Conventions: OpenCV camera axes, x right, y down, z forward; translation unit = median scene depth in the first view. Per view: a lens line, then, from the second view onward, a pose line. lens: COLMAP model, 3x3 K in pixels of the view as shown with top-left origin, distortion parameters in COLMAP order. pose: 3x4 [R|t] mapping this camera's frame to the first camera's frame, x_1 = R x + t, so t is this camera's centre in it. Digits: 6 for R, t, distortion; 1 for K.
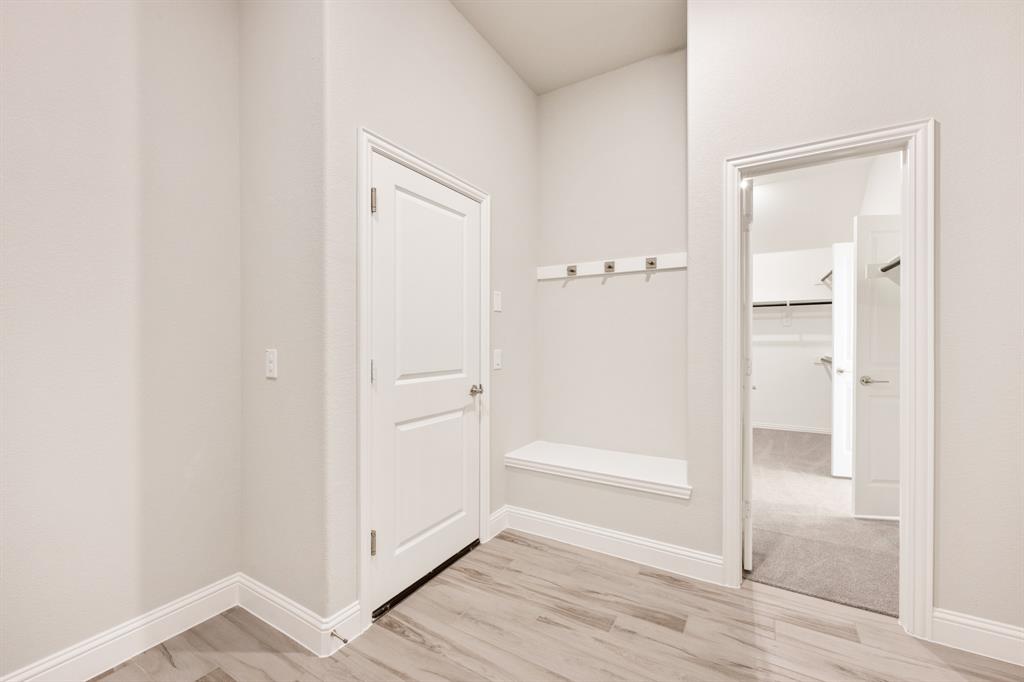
lens RADIAL K [[417.0, 0, 510.6], [0, 417.0, 337.3], [0, 0, 1]] dist [0.000350, -0.000154]
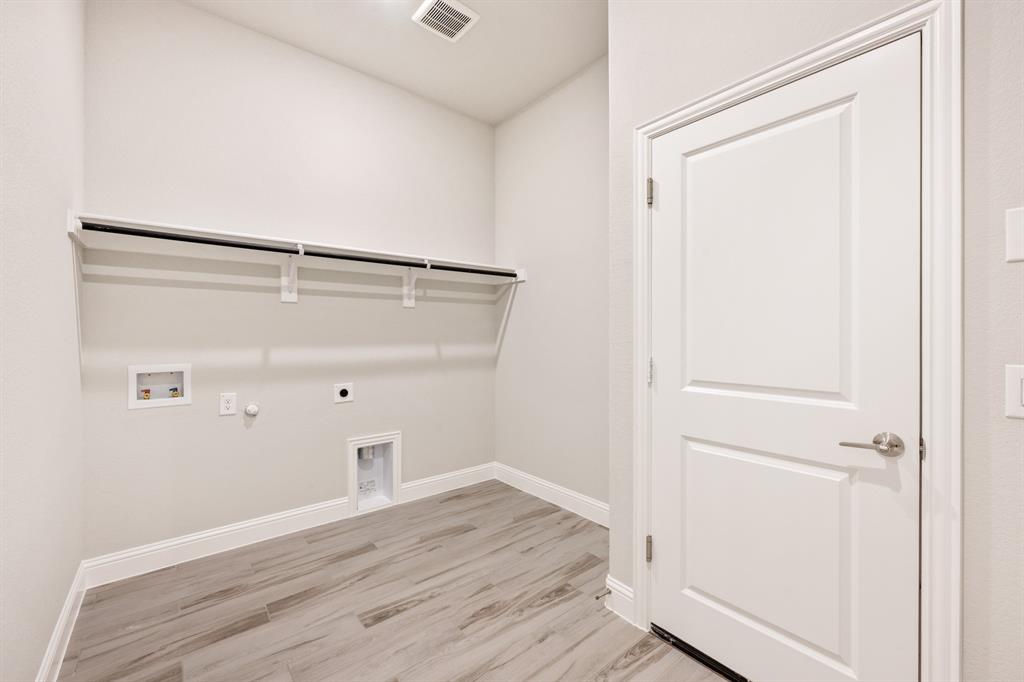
lens RADIAL K [[360.9, 0, 512.0], [0, 360.9, 341.0], [0, 0, 1]] dist [0.000082, -0.000024]
pose [[-0.265126, 0.003377, -0.964208, 0.515140], [-0.005832, 0.999970, 0.005106, 0.012195], [0.964196, 0.006977, -0.265098, 0.851114]]
